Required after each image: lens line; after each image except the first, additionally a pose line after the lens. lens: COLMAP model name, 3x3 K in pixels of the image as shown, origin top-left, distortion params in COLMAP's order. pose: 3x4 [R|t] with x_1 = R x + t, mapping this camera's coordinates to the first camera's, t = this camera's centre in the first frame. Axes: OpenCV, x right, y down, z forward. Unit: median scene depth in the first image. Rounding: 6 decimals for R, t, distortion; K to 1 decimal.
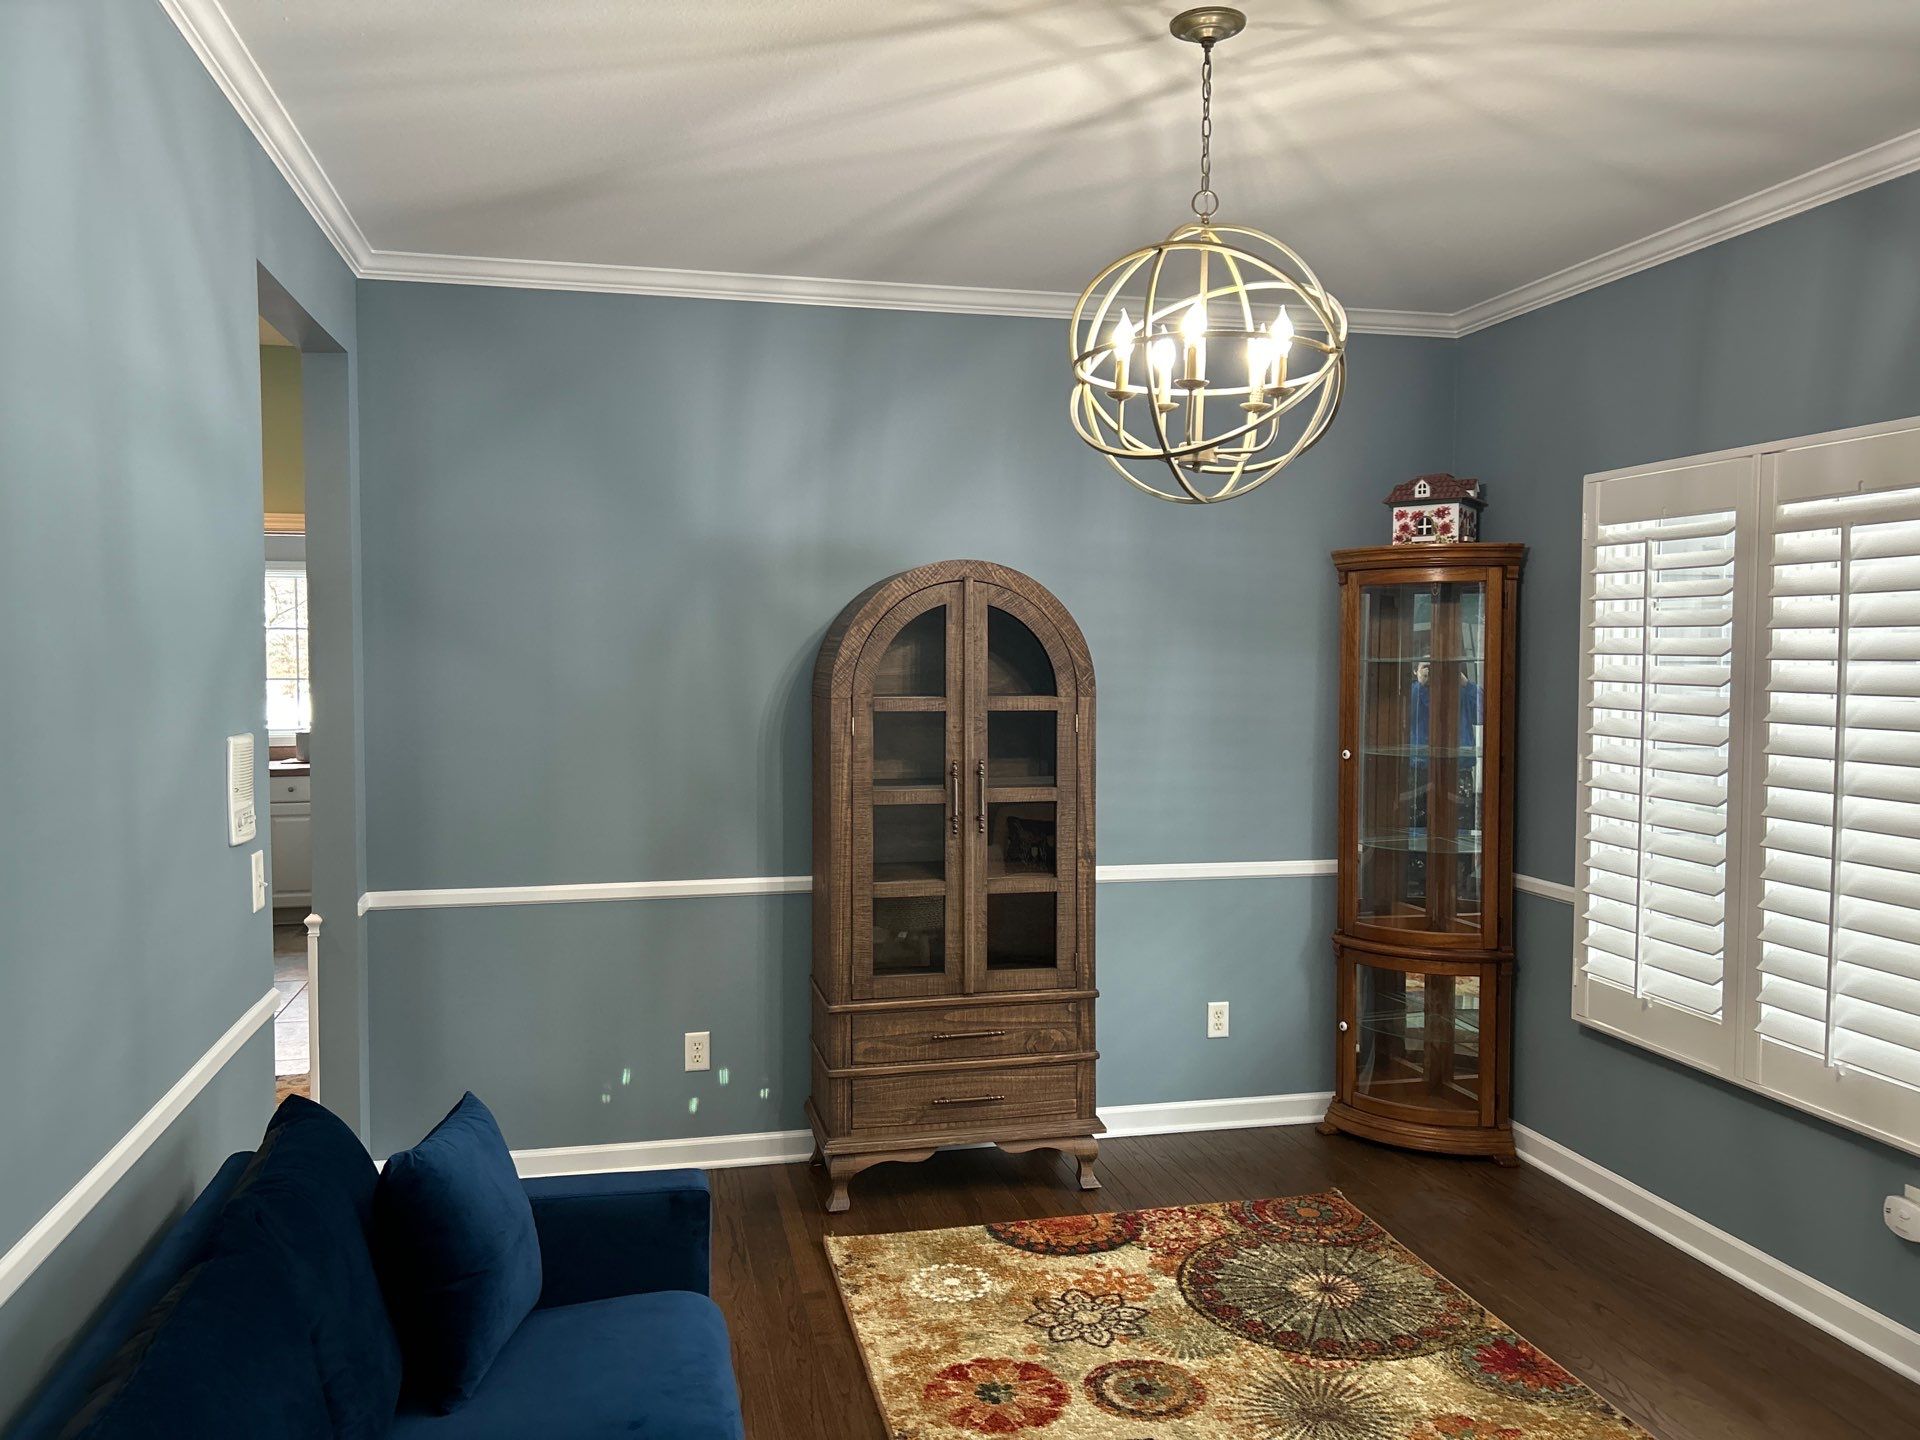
lens RADIAL K [[1462.9, 0, 973.5], [0, 1462.9, 727.8], [0, 0, 1]] dist [0.088323, -0.007116]
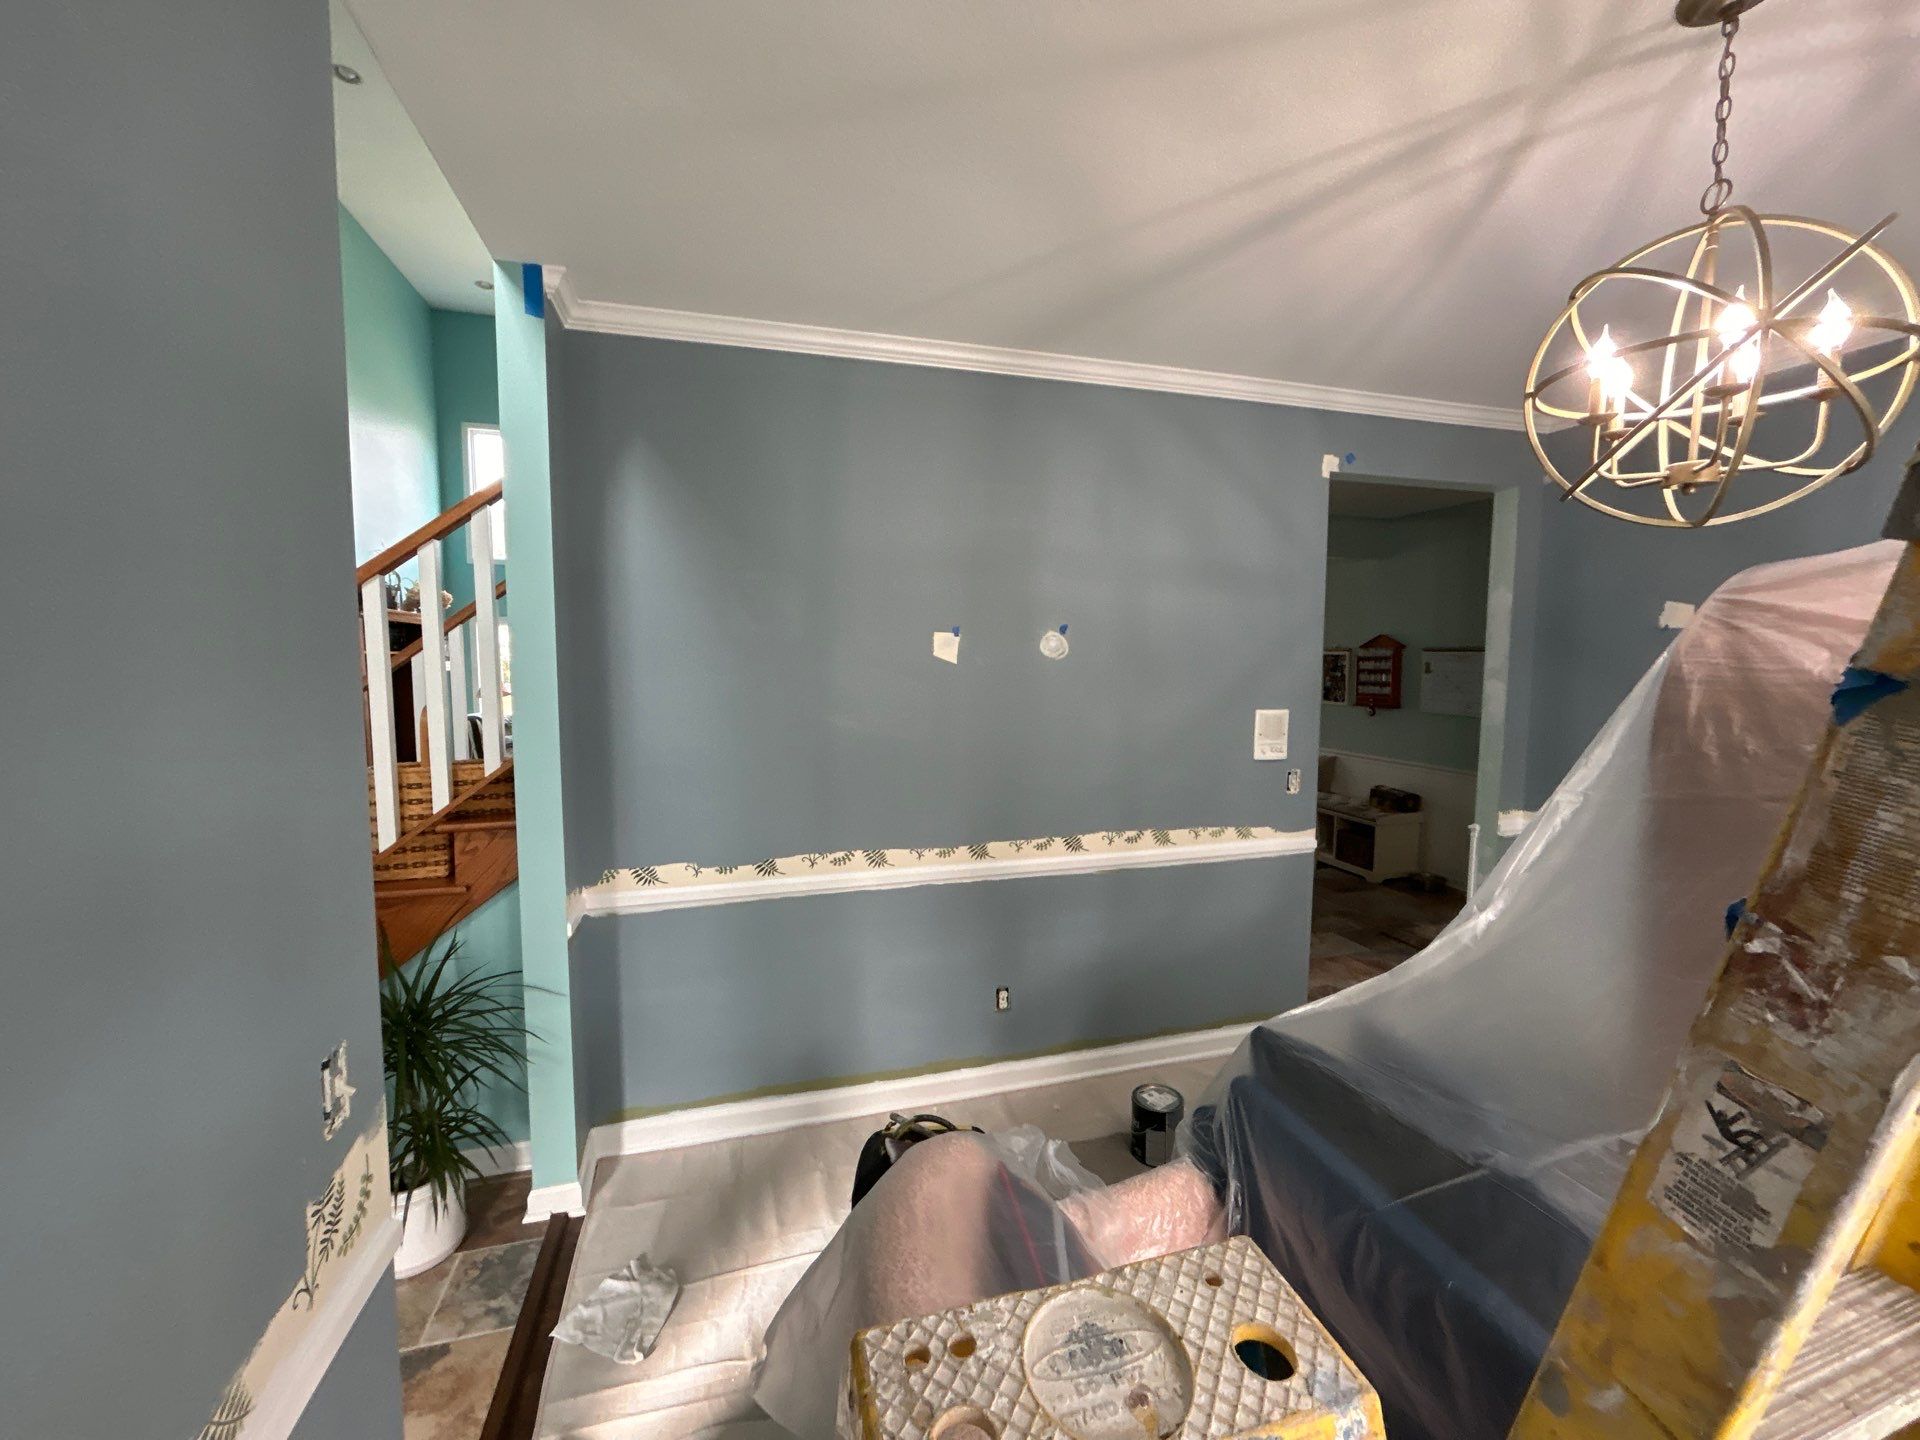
lens RADIAL K [[775.1, 0, 947.8], [0, 775.1, 721.9], [0, 0, 1]] dist [-0.004403, 0.001536]
pose [[0.044551, 0.081713, -0.995660, 0.551339], [-0.050677, 0.995551, 0.079437, -0.045480], [0.997721, 0.046918, 0.048494, 0.468784]]
